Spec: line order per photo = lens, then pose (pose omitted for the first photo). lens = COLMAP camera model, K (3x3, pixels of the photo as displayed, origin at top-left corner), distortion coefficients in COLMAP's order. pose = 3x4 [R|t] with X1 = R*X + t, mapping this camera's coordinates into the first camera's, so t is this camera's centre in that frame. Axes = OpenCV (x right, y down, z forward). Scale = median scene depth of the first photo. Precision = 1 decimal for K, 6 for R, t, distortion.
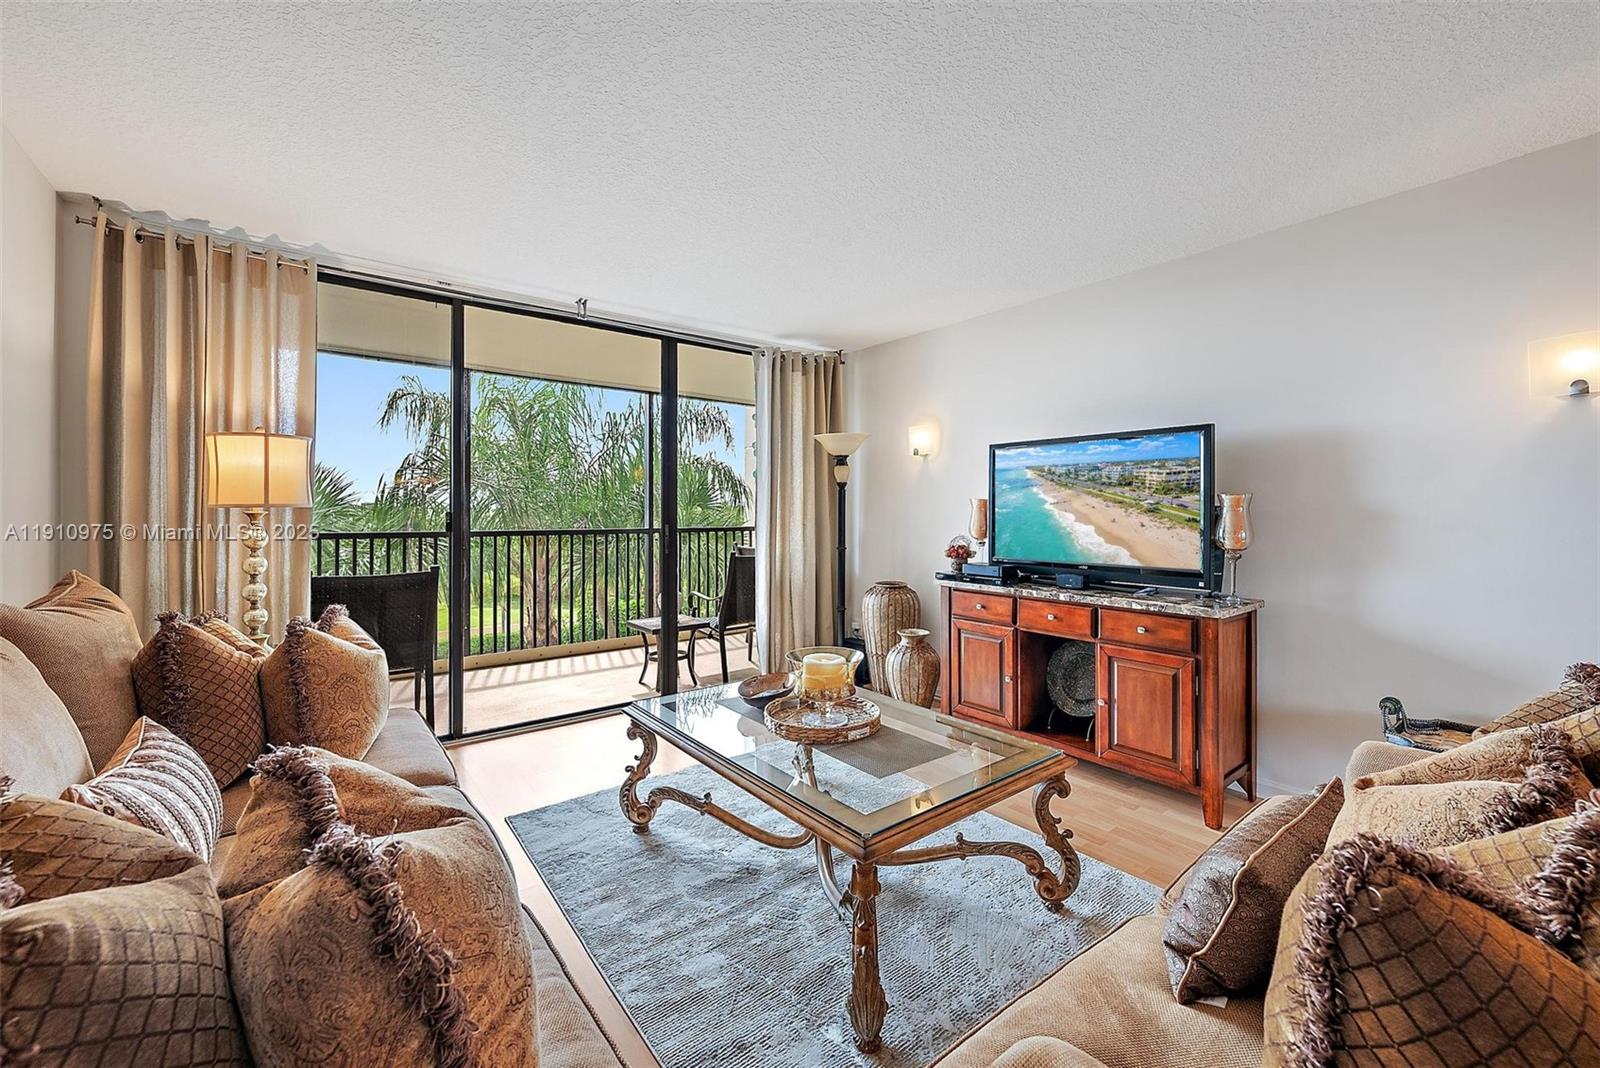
lens RADIAL K [[630.8, 0, 804.4], [0, 630.8, 520.5], [0, 0, 1]] dist [-0.000457, -0.000051]
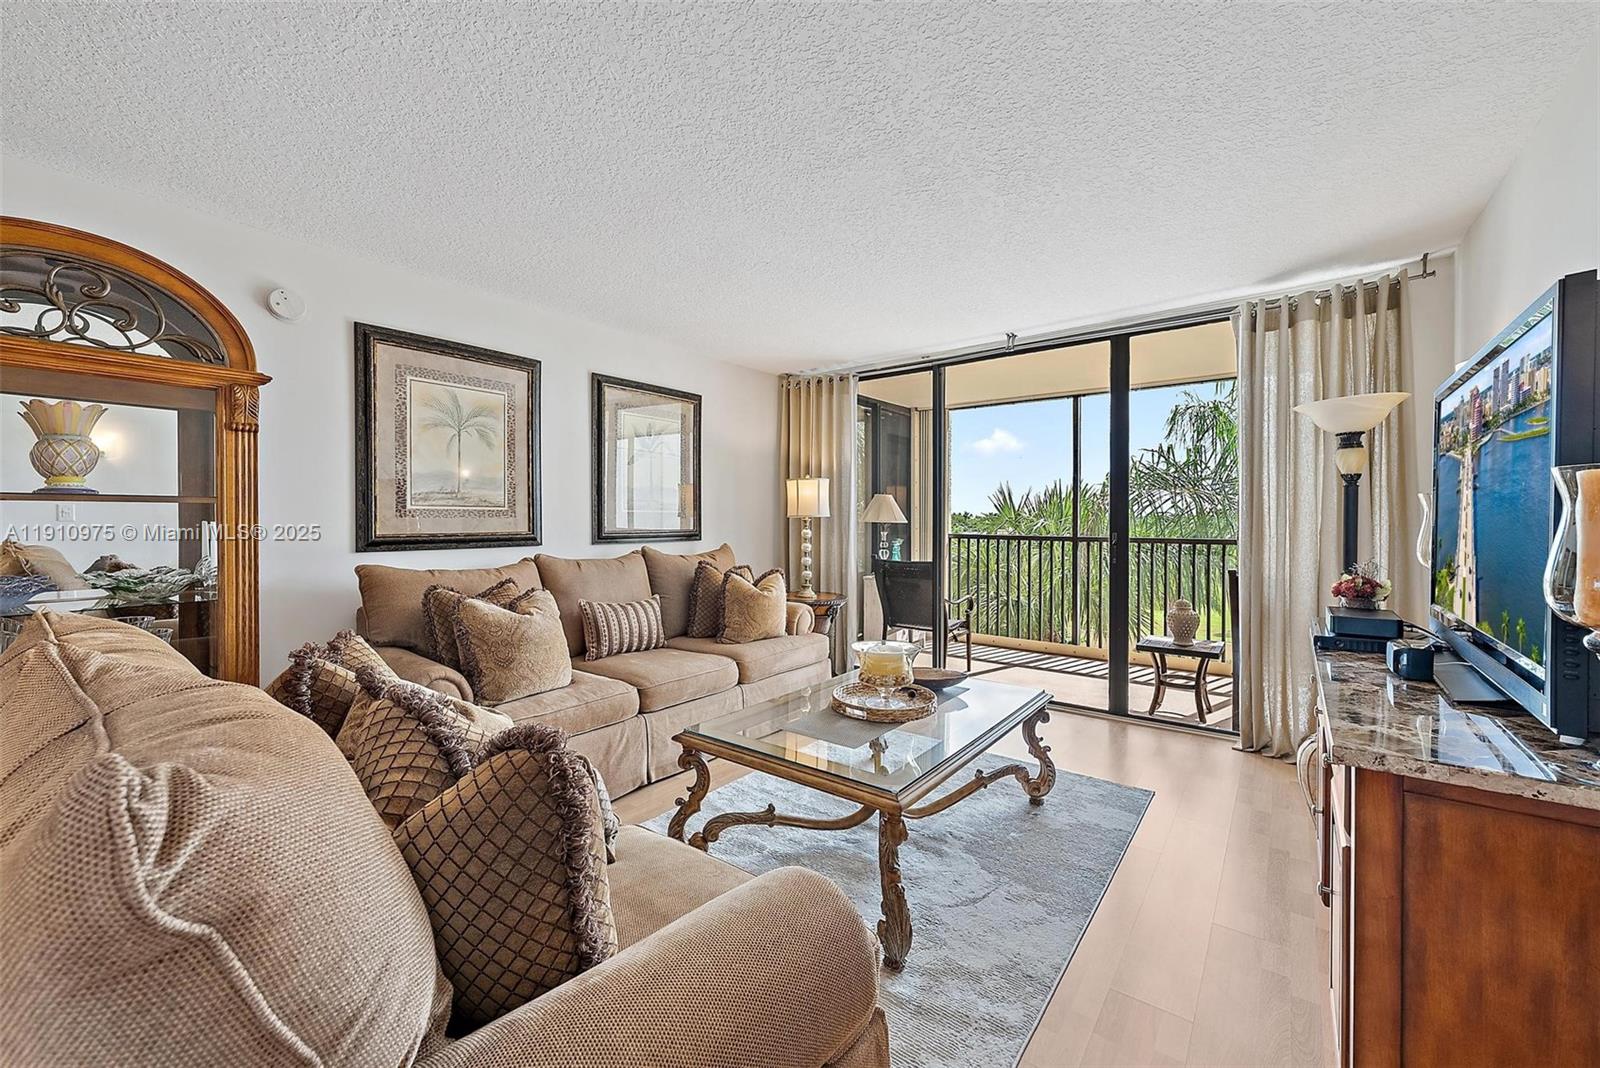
lens RADIAL K [[630.8, 0, 792.0], [0, 630.8, 523.1], [0, 0, 1]] dist [-0.000457, -0.000051]
pose [[0.253594, 0.004563, -0.967300, 0.543462], [-0.008380, 0.999962, 0.002520, -0.006562], [0.967274, 0.007467, 0.253623, 0.277963]]
